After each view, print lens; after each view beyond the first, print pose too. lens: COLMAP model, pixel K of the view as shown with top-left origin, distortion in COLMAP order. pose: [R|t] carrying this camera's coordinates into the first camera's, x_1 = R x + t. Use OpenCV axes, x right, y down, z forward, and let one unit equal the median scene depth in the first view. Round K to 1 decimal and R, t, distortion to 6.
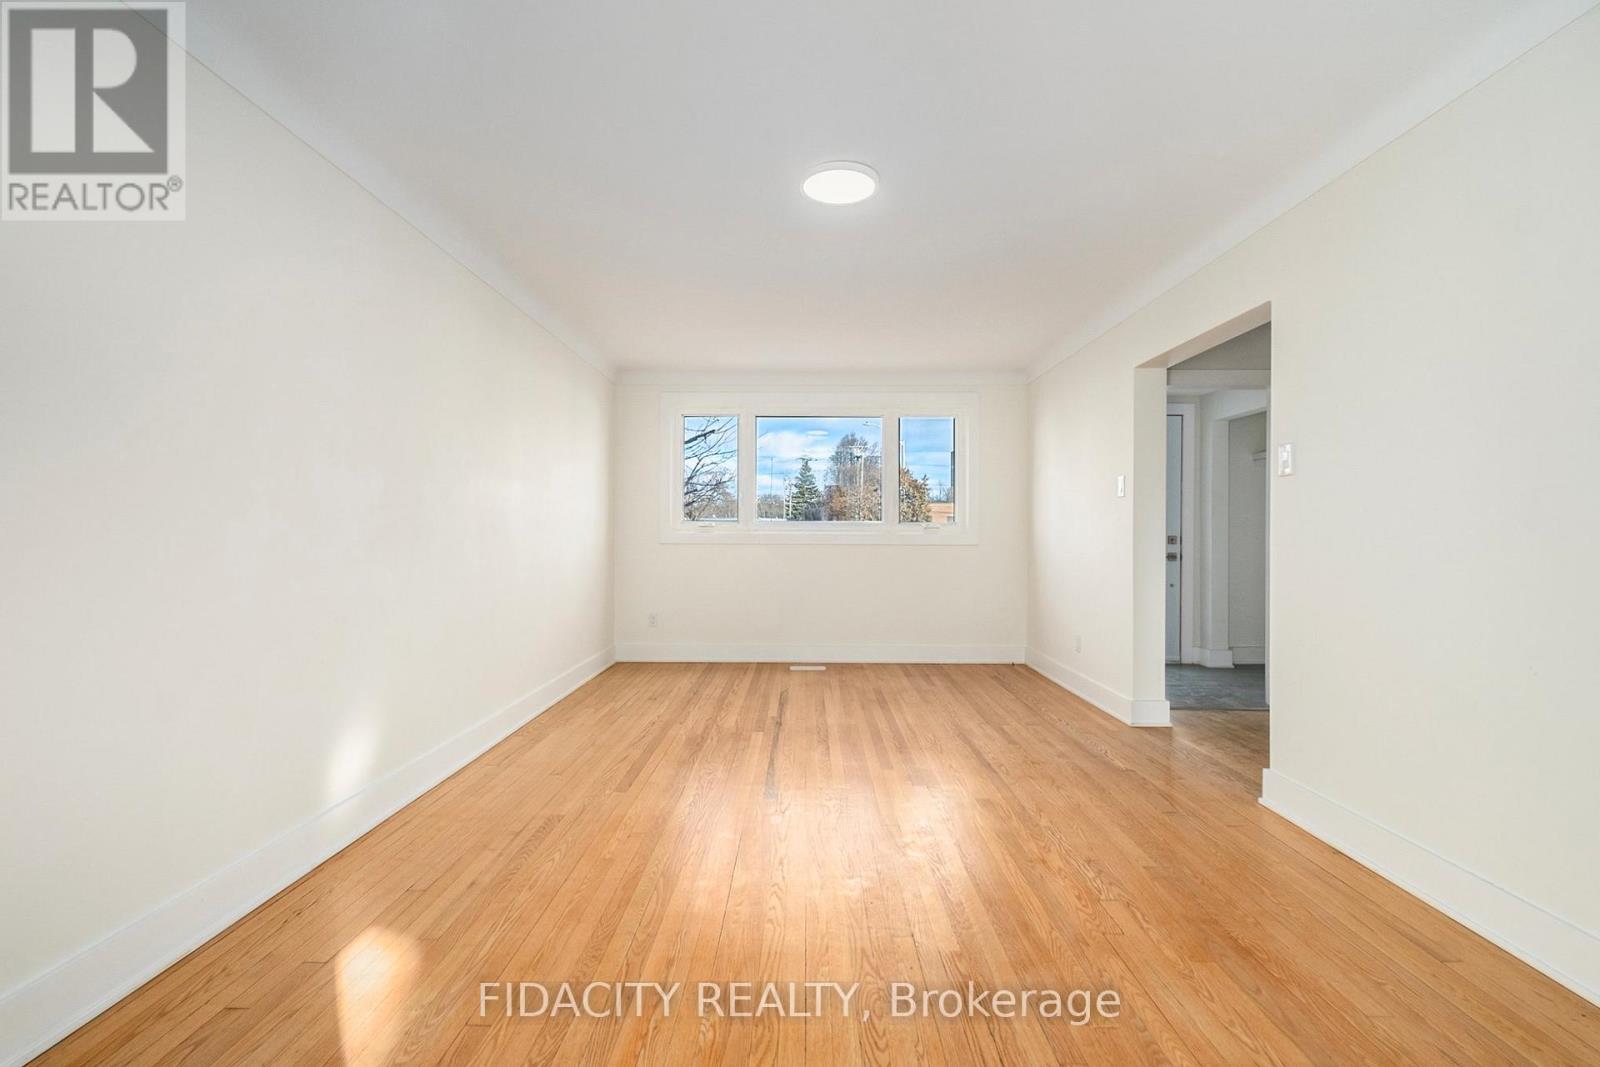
lens RADIAL K [[706.1, 0, 800.4], [0, 706.1, 541.3], [0, 0, 1]] dist [-0.023952, 0.002098]
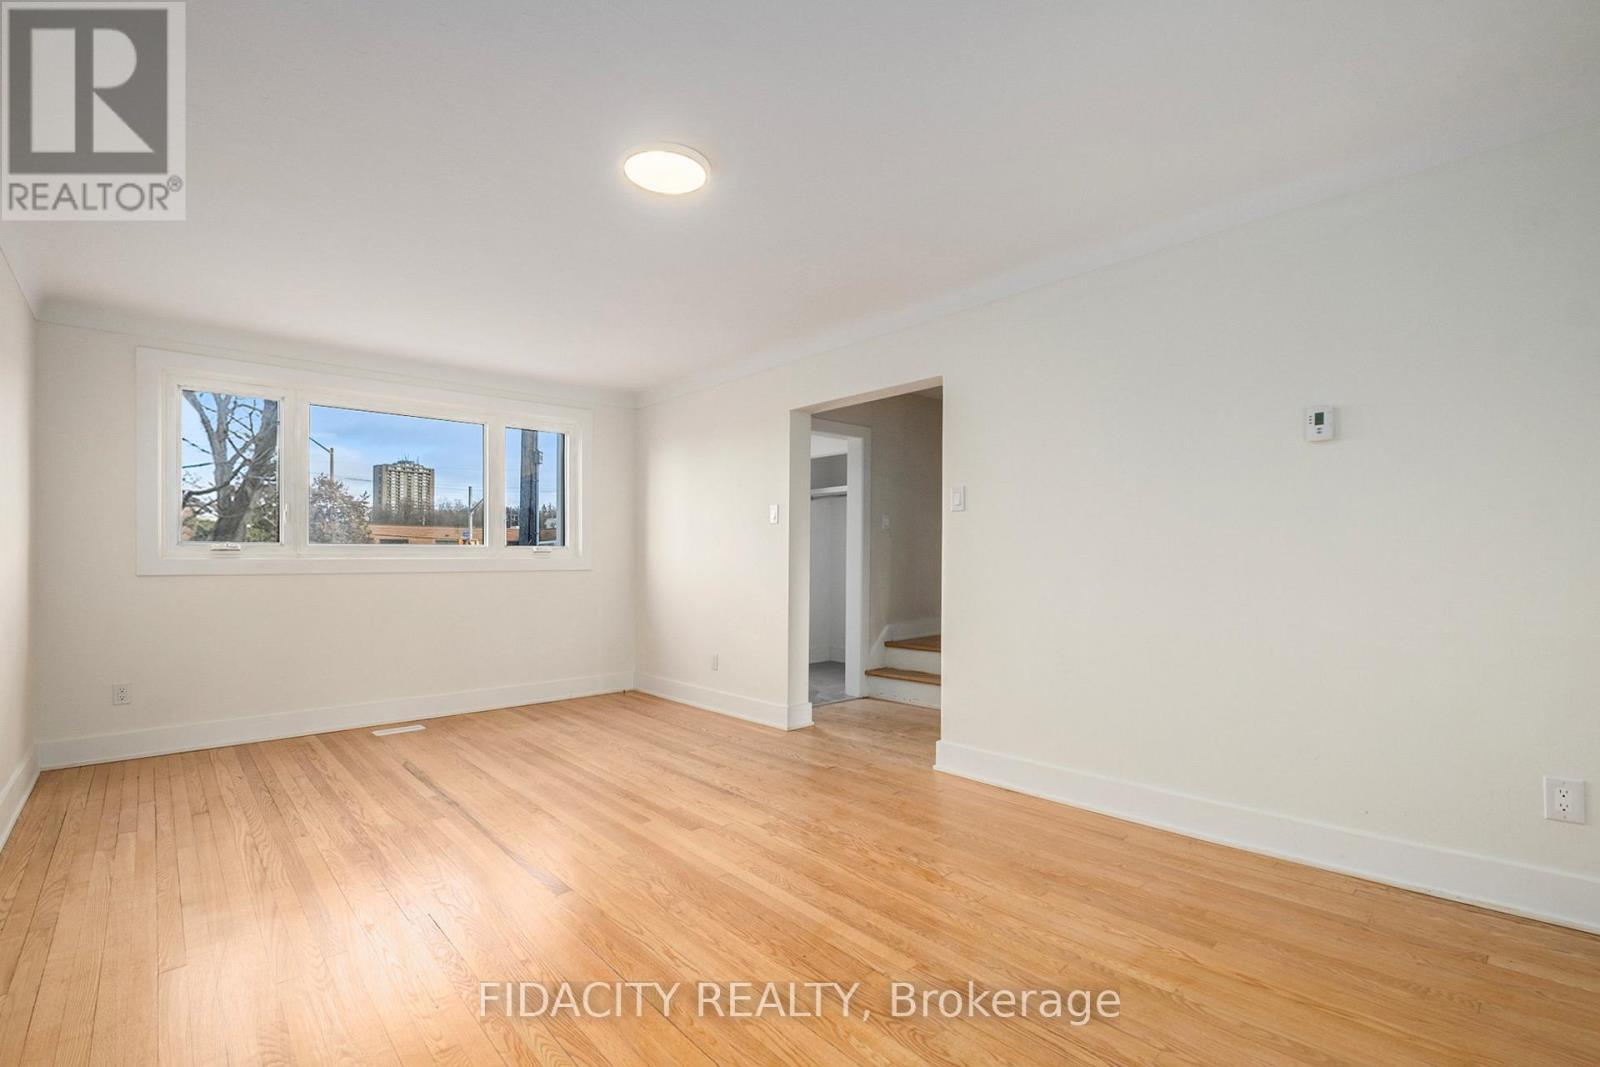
lens RADIAL K [[706.1, 0, 801.6], [0, 706.1, 544.2], [0, 0, 1]] dist [-0.023952, 0.002098]
pose [[0.731033, 0.003434, 0.682333, -0.334487], [0.016852, 0.999591, -0.023085, -0.006264], [-0.682134, 0.028374, 0.730676, 0.189768]]
